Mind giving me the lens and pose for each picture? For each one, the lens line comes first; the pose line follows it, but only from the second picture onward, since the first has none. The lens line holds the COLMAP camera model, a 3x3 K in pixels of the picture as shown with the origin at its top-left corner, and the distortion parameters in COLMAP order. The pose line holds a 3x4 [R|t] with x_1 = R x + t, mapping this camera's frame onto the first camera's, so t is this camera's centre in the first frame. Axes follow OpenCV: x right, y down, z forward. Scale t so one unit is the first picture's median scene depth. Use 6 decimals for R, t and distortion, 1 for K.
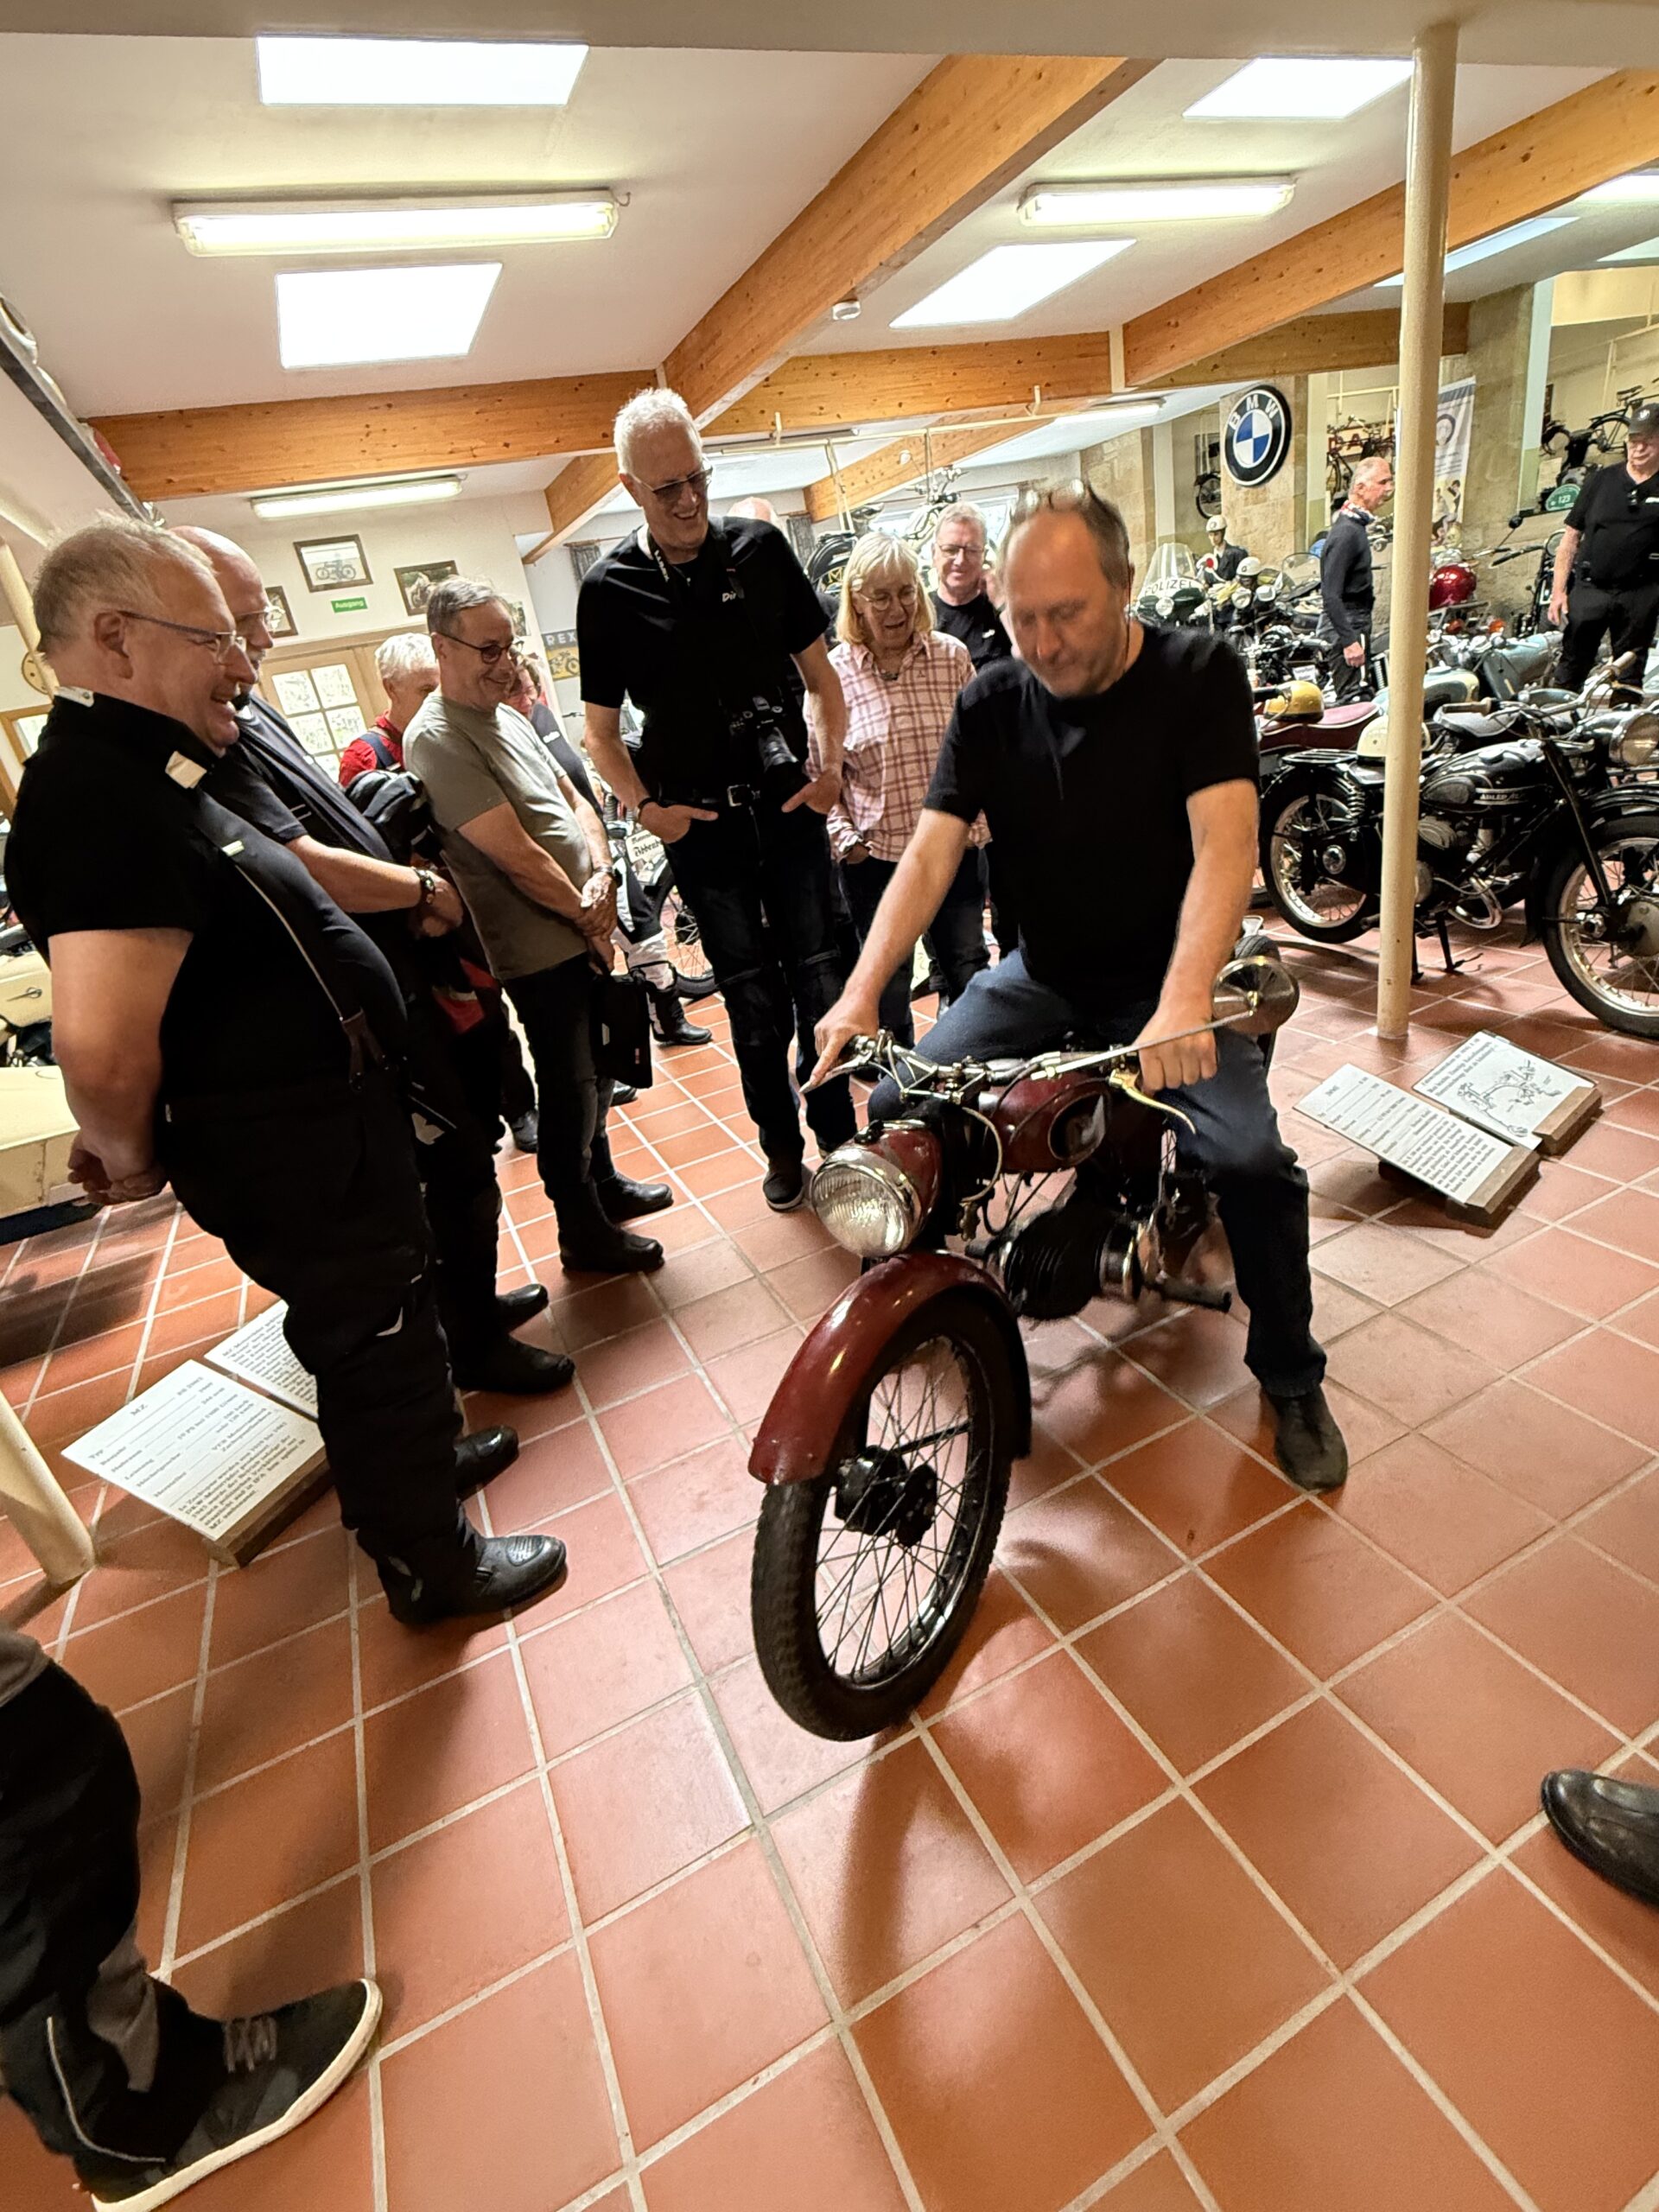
lens RADIAL K [[1037.1, 0, 826.4], [0, 1037.1, 1109.5], [0, 0, 1]] dist [0.002431, 0.000180]
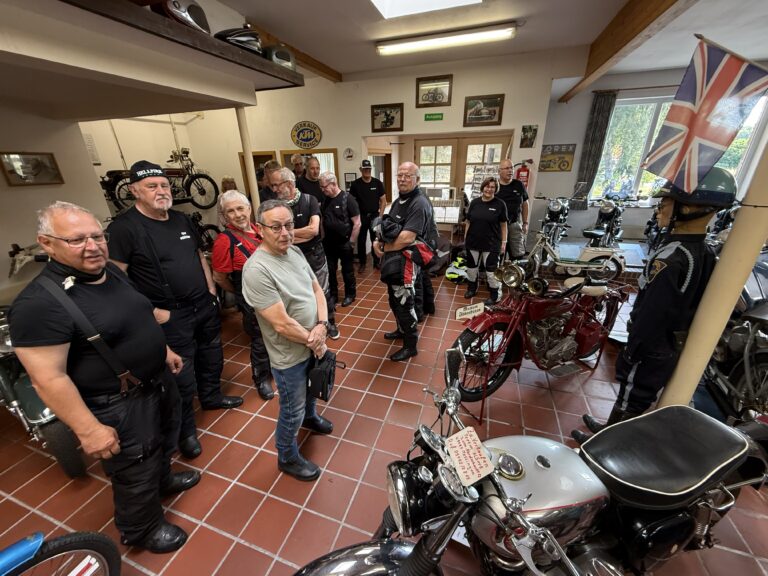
lens RADIAL K [[305.5, 0, 382.6], [0, 305.5, 284.8], [0, 0, 1]] dist [-0.002186, -0.000035]
pose [[0.713165, 0.405651, -0.571702, -0.115933], [-0.382261, 0.908673, 0.167900, -0.284180], [0.587599, 0.098798, 0.803098, 0.567470]]
